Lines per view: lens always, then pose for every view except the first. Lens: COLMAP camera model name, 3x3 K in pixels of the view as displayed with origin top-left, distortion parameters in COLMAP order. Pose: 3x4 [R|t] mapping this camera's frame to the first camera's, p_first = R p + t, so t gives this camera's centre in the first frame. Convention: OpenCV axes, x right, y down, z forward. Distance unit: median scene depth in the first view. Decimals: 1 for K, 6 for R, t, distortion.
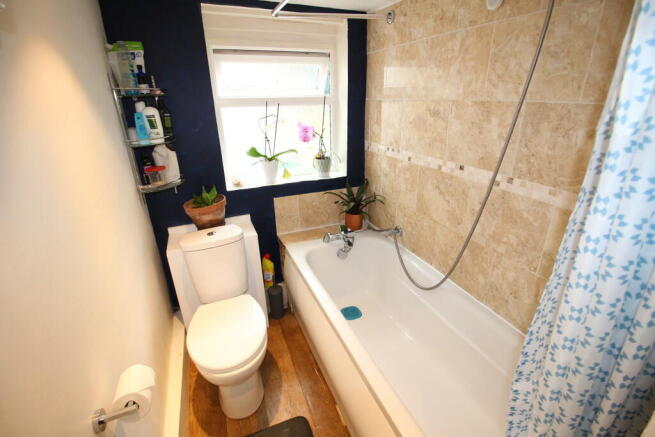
lens RADIAL K [[304.7, 0, 330.6], [0, 304.7, 215.6], [0, 0, 1]] dist [-0.002206, -0.000270]
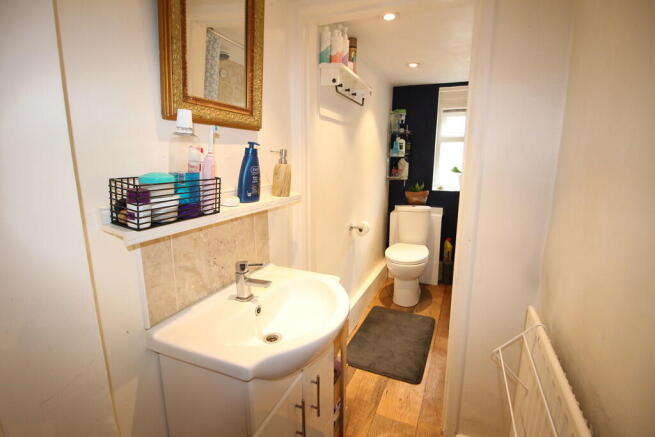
lens RADIAL K [[304.7, 0, 329.4], [0, 304.7, 219.3], [0, 0, 1]] dist [-0.002206, -0.000270]
pose [[0.696984, 0.159645, -0.699089, 0.535959], [-0.278718, 0.958560, -0.058980, 0.383443], [0.660703, 0.235957, 0.712598, -0.603219]]
